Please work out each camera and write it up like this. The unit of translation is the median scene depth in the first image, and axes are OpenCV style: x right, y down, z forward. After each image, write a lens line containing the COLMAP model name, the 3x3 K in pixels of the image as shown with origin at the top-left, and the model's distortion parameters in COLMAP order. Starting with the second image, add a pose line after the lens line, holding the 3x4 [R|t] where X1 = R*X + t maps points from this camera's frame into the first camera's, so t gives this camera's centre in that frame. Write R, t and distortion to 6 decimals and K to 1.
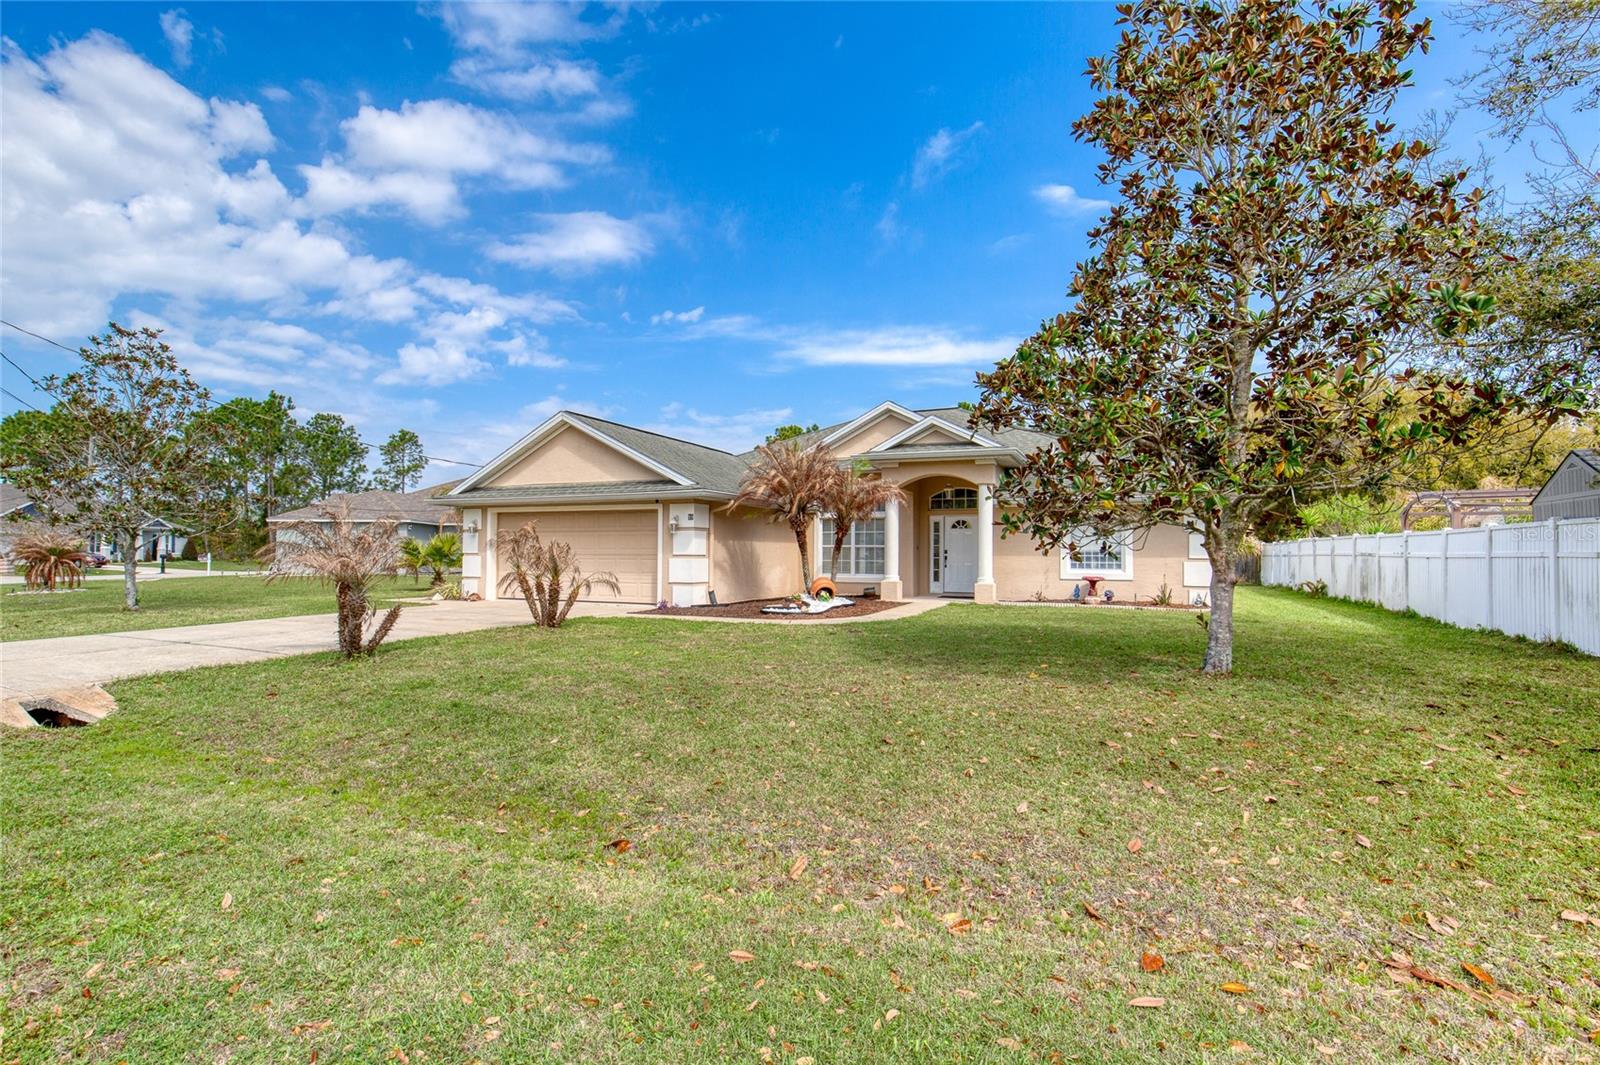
lens RADIAL K [[722.9, 0, 778.0], [0, 722.9, 558.0], [0, 0, 1]] dist [-0.002307, -0.012800]
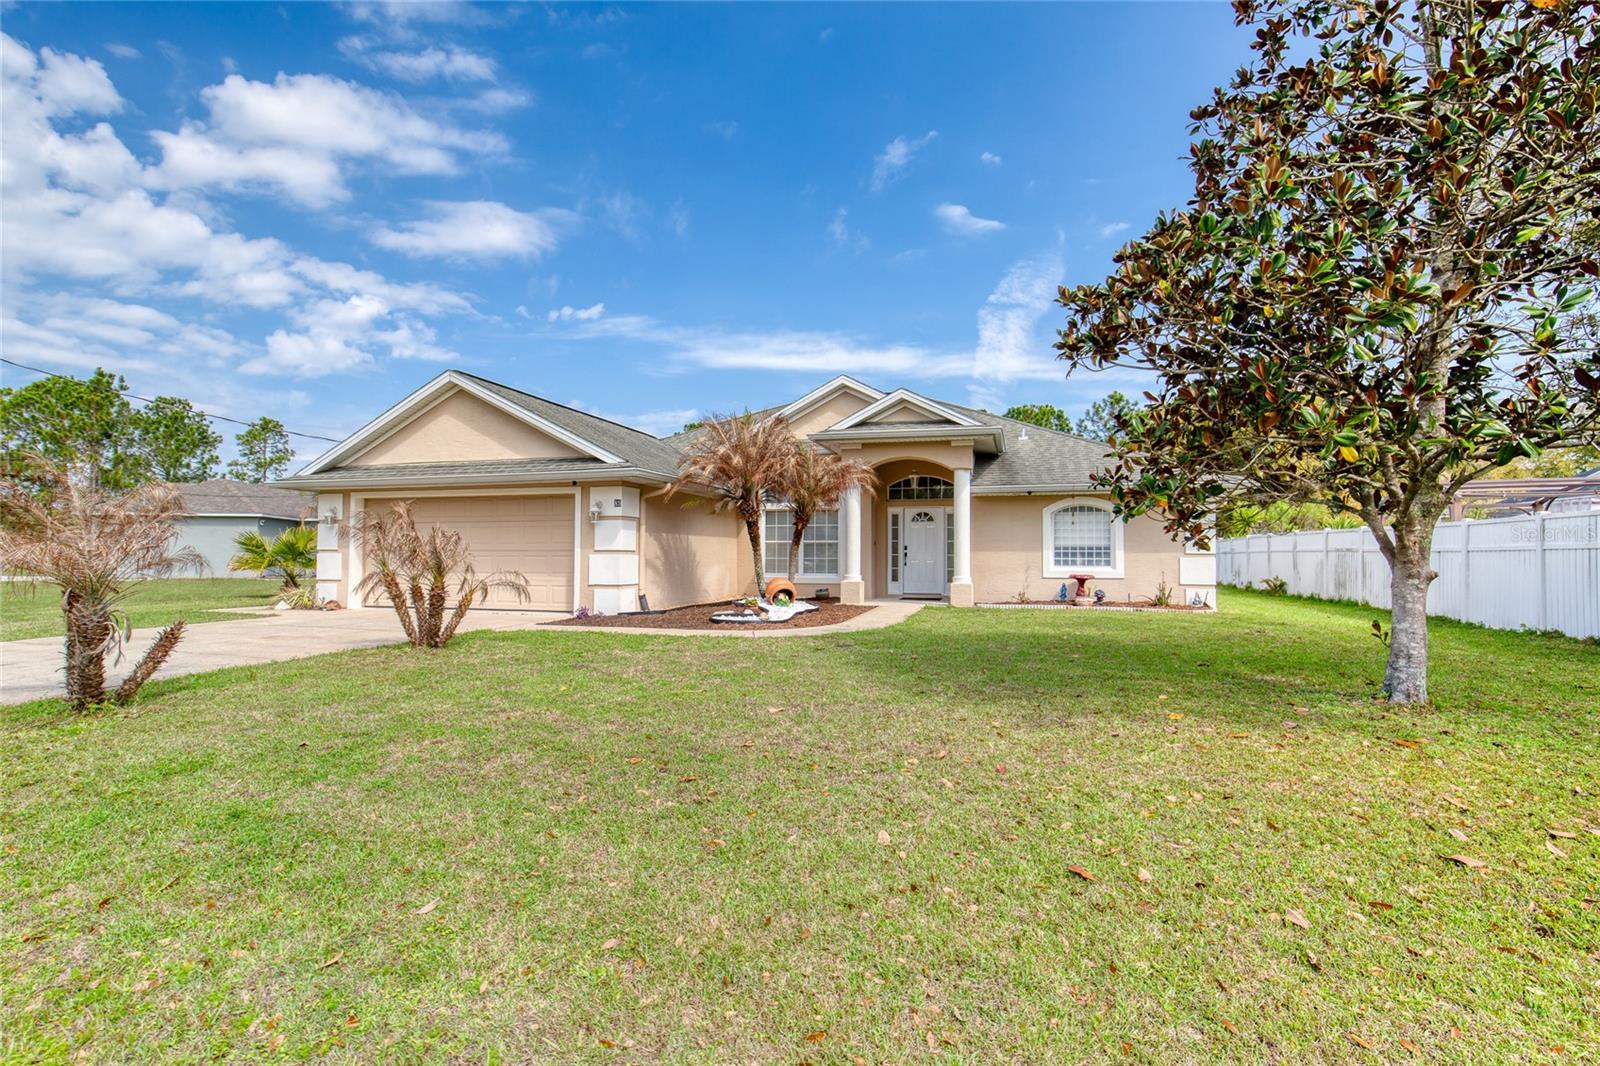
lens RADIAL K [[725.1, 0, 786.1], [0, 725.1, 532.0], [0, 0, 1]] dist [-0.017248, 0.007918]
pose [[0.989320, 0.002989, 0.145731, -0.050942], [0.002563, 0.999278, -0.037896, 0.006304], [-0.145740, 0.037865, 0.988598, 0.170585]]
